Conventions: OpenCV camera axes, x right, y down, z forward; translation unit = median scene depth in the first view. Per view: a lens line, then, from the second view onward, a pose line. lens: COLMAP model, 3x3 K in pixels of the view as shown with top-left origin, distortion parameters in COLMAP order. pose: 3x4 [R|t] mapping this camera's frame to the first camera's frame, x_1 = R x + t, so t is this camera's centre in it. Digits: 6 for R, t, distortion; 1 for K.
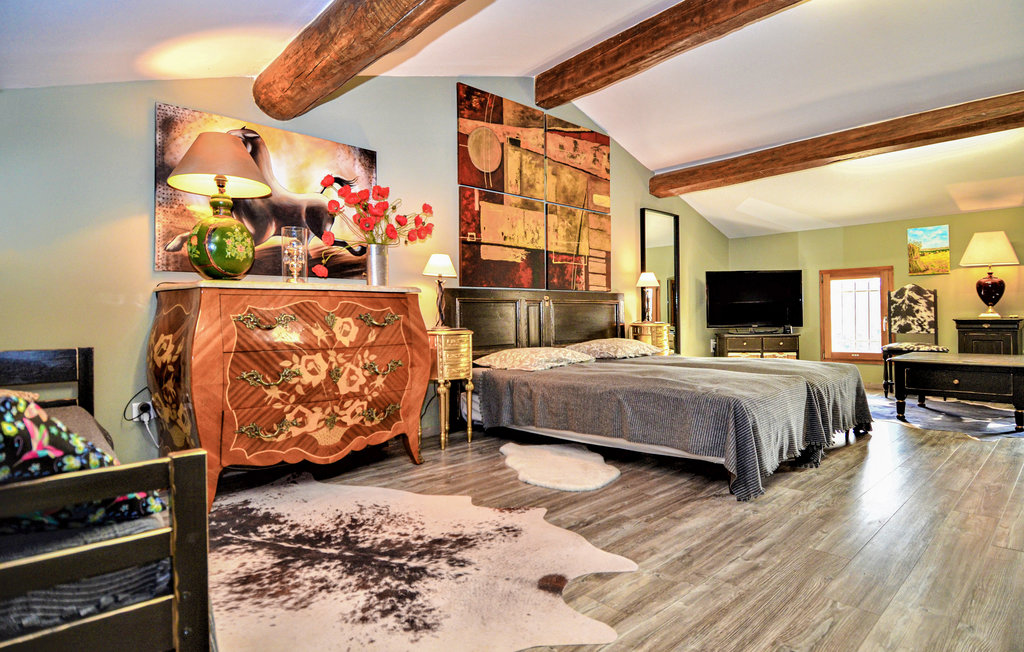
lens RADIAL K [[581.1, 0, 512.0], [0, 581.1, 326.0], [0, 0, 1]] dist [0.059896, -0.057359]
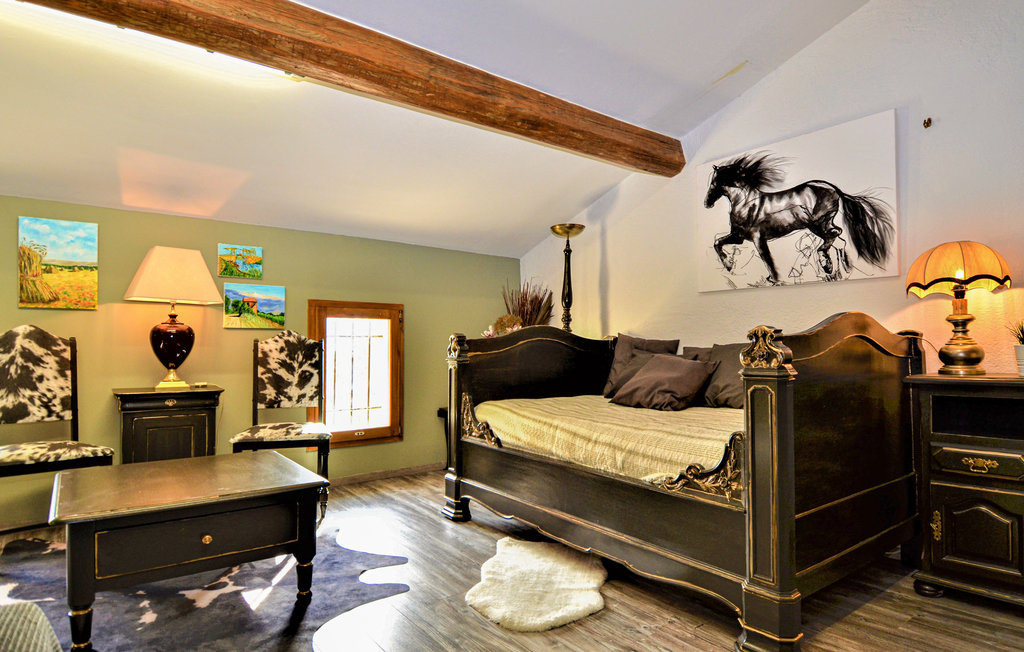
lens RADIAL K [[581.1, 0, 512.0], [0, 581.1, 326.0], [0, 0, 1]] dist [0.059896, -0.057359]
pose [[0.126344, 0.047573, 0.990845, 0.650972], [0.008043, 0.998767, -0.048979, -0.119987], [-0.991954, 0.014158, 0.125805, 1.500295]]
